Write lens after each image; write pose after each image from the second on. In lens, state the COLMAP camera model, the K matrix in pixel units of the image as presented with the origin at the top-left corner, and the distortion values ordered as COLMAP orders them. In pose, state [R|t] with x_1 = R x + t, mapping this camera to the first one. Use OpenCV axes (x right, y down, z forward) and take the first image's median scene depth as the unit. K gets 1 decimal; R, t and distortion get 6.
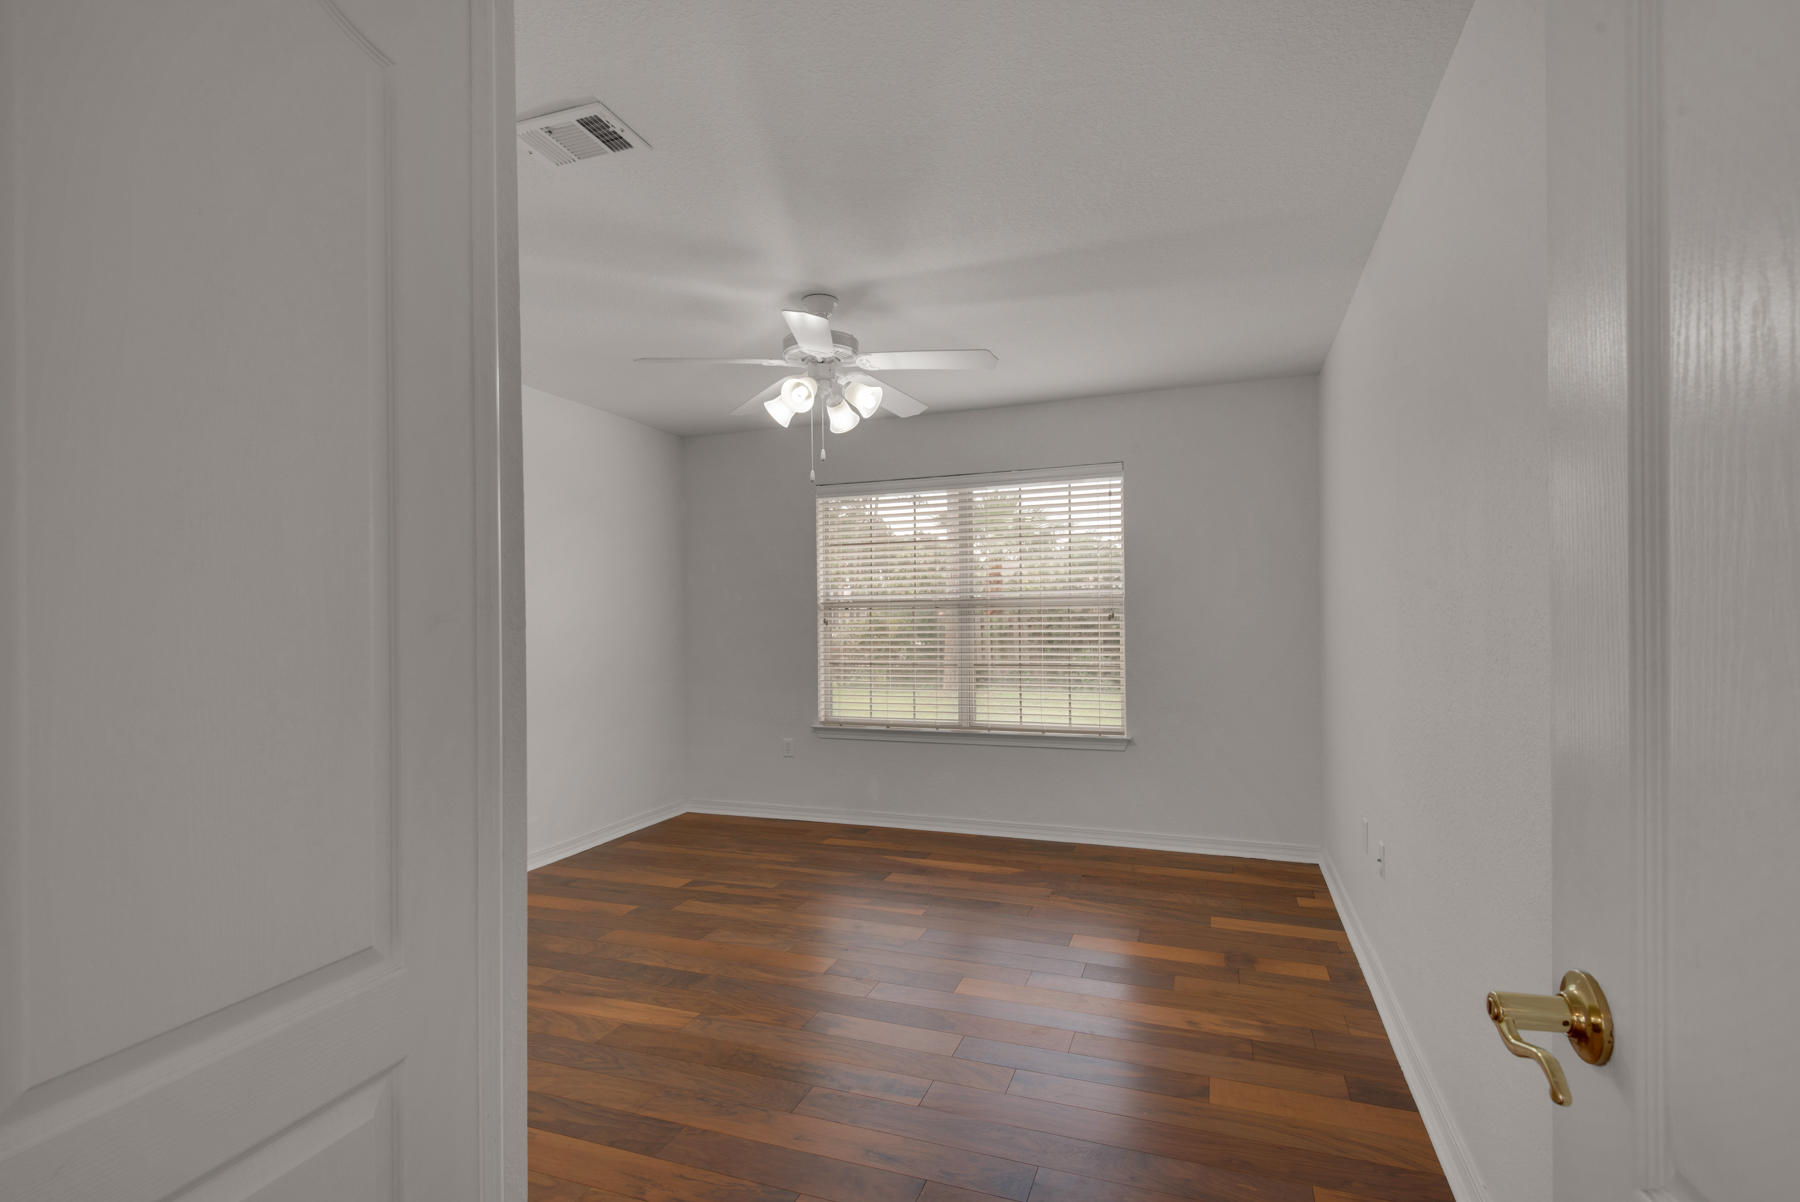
lens RADIAL K [[829.1, 0, 903.4], [0, 829.1, 609.3], [0, 0, 1]] dist [0.025865, -0.026549]
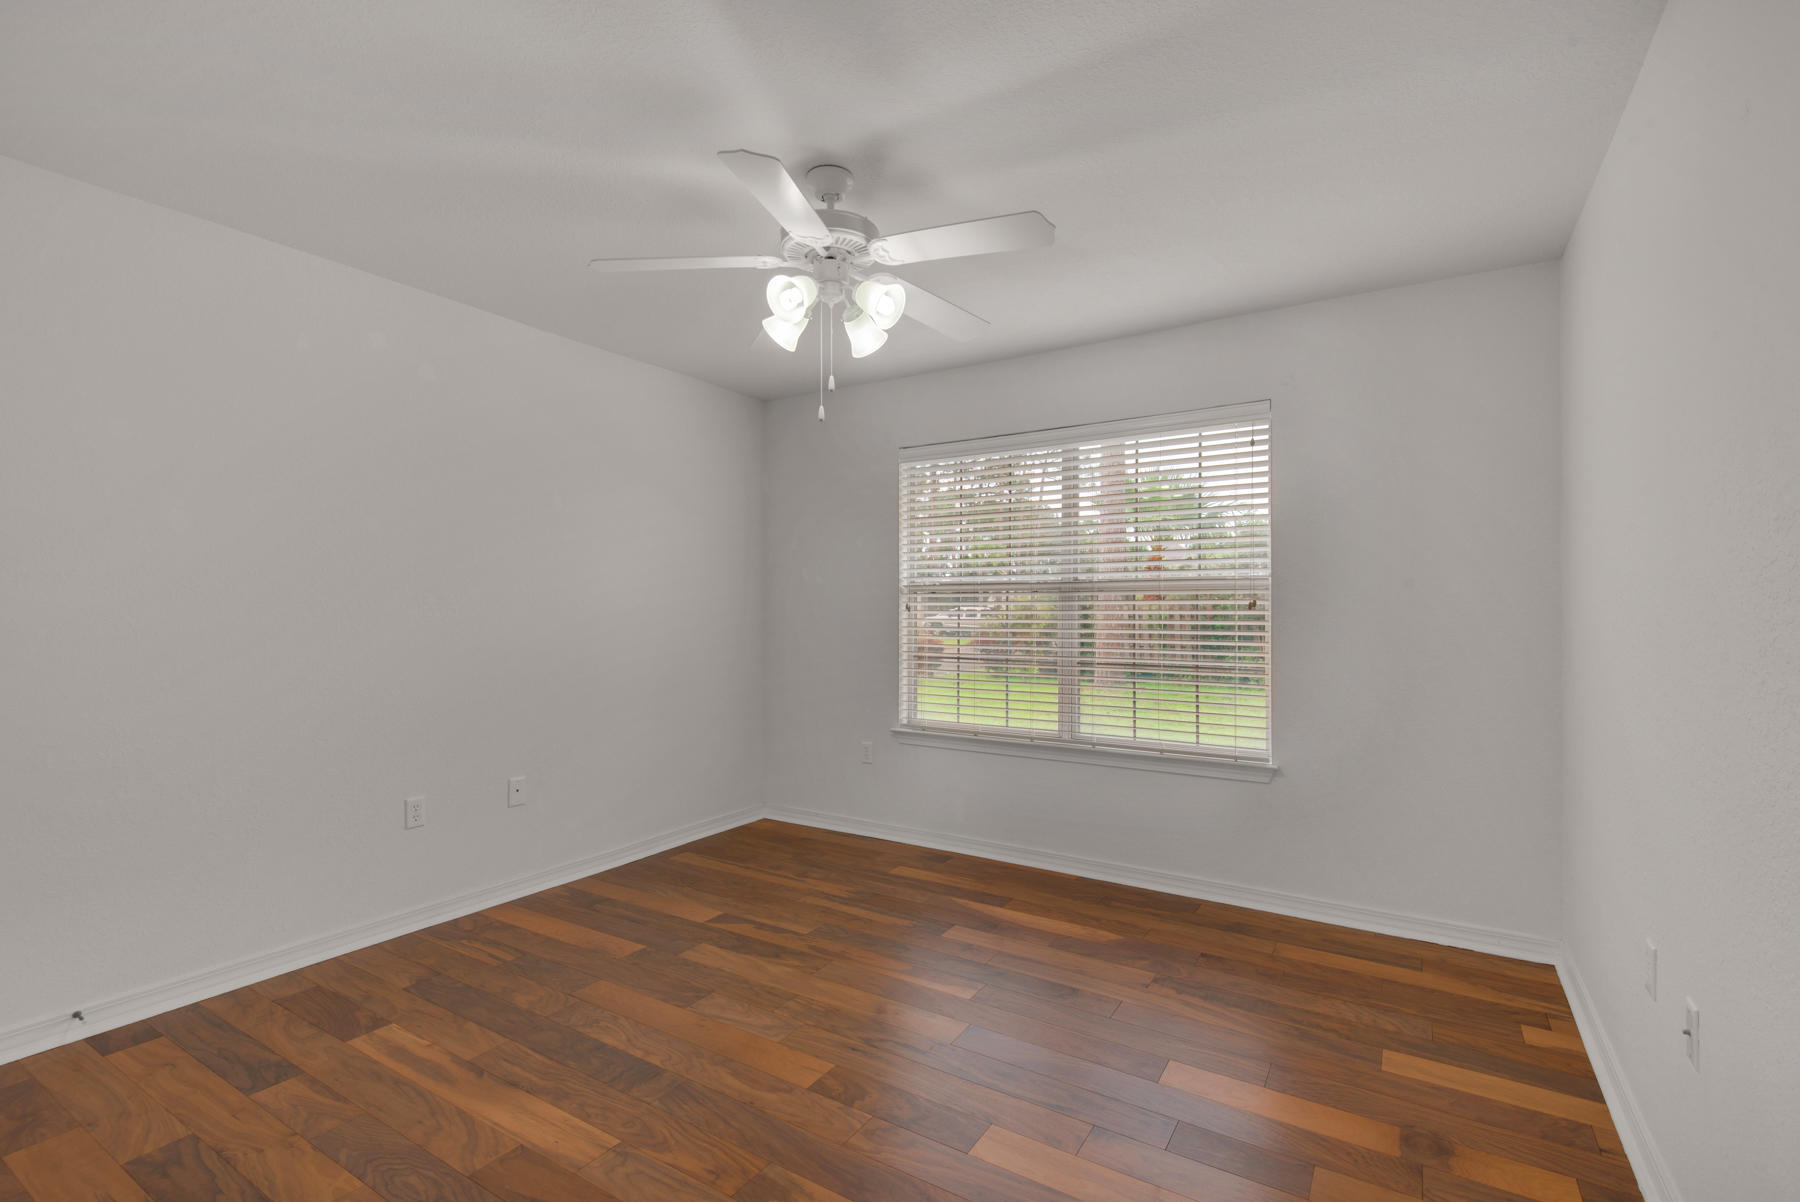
lens RADIAL K [[825.3, 0, 928.0], [0, 825.3, 598.8], [0, 0, 1]] dist [0.010506, -0.015860]
pose [[0.985370, 0.009457, -0.170164, 0.094903], [-0.008962, 0.999953, 0.003678, 0.003437], [0.170190, -0.002100, 0.985409, 0.227553]]
